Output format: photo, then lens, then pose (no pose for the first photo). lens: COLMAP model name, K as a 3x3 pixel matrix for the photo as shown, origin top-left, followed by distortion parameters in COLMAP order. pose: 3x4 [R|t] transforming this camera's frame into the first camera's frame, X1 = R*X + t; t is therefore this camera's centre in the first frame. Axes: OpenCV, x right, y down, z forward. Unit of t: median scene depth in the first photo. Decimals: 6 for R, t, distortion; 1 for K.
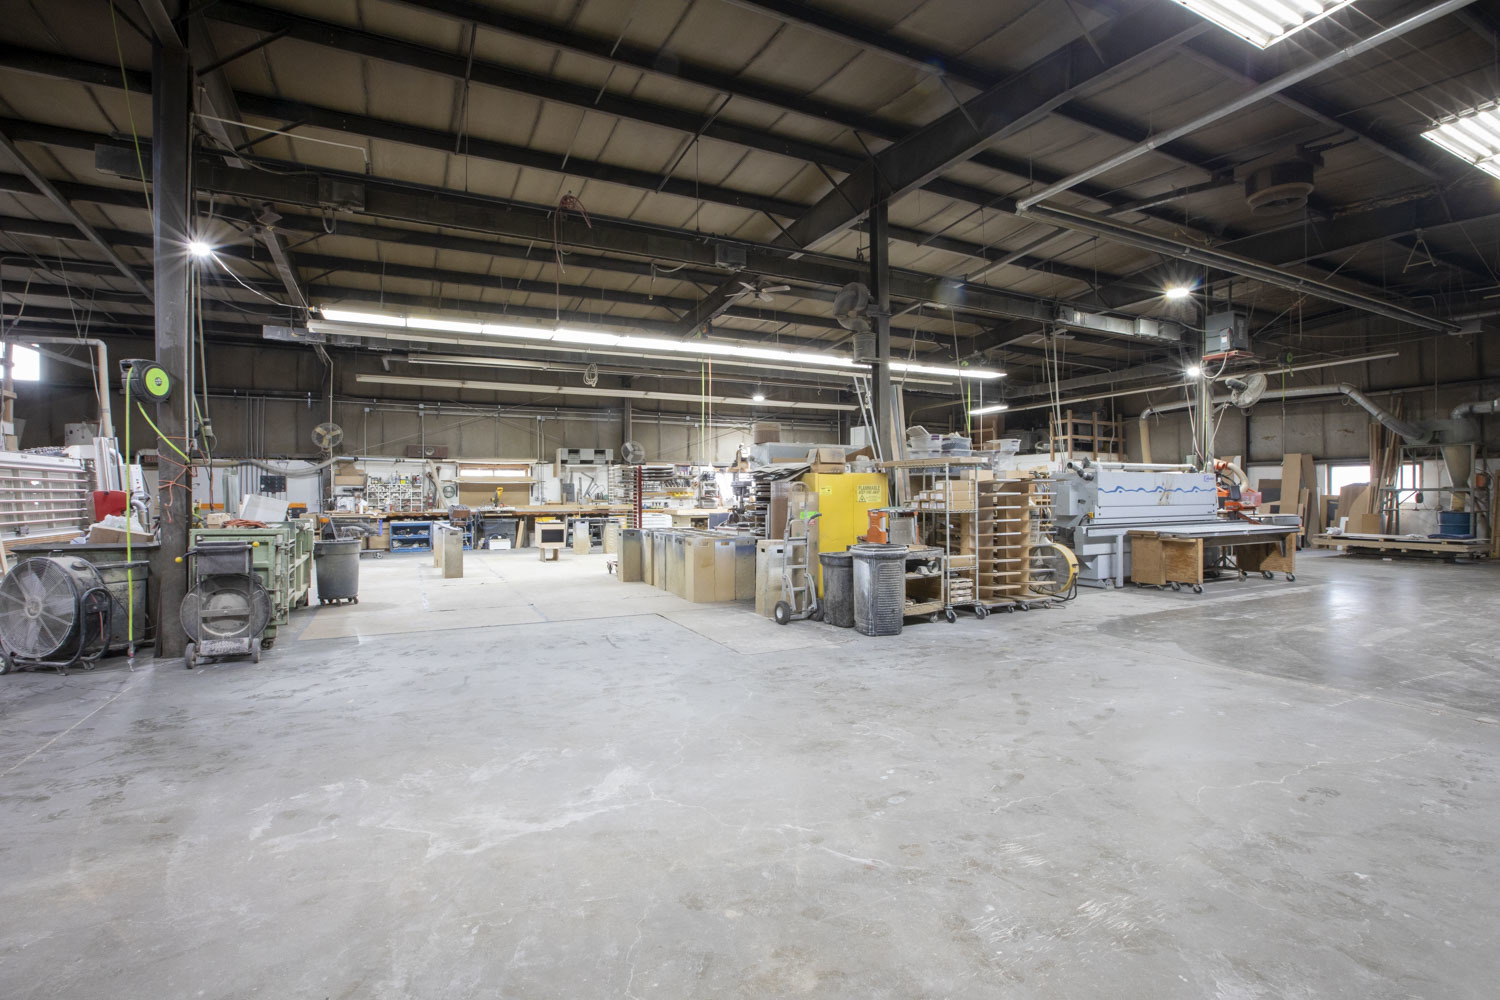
lens RADIAL K [[665.3, 0, 794.0], [0, 665.3, 500.0], [0, 0, 1]] dist [-0.040673, 0.012737]
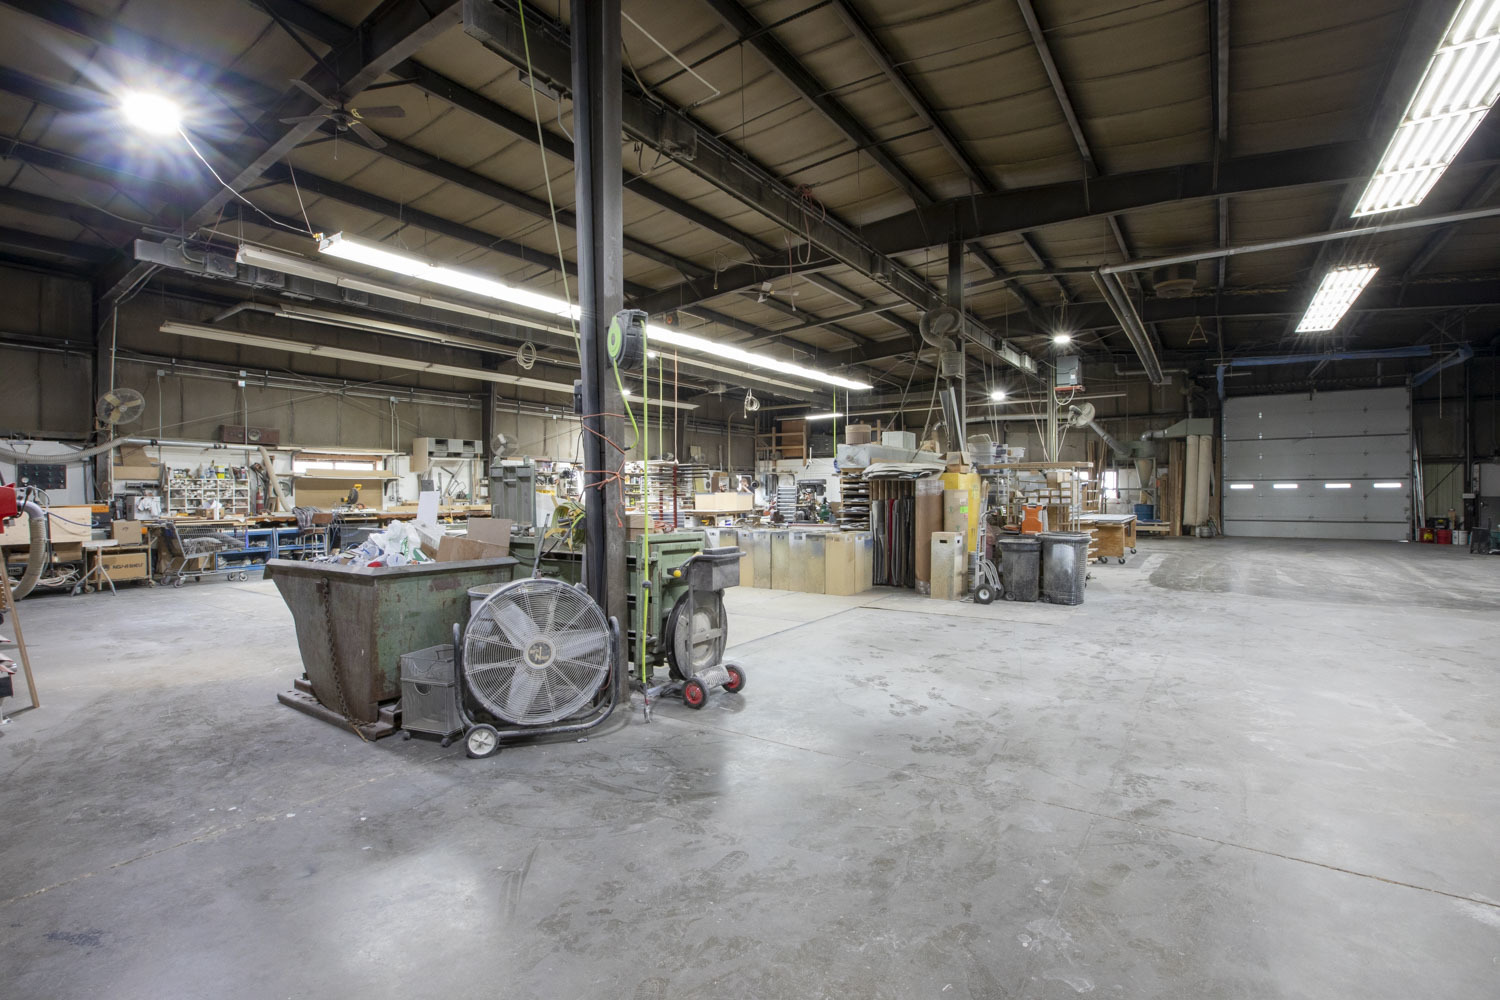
lens RADIAL K [[665.3, 0, 755.8], [0, 665.3, 503.0], [0, 0, 1]] dist [-0.040673, 0.012737]
pose [[0.879584, -0.008489, 0.475668, -0.416557], [0.005985, 0.999959, 0.006779, 0.001212], [-0.475707, -0.003115, 0.879599, 0.082836]]
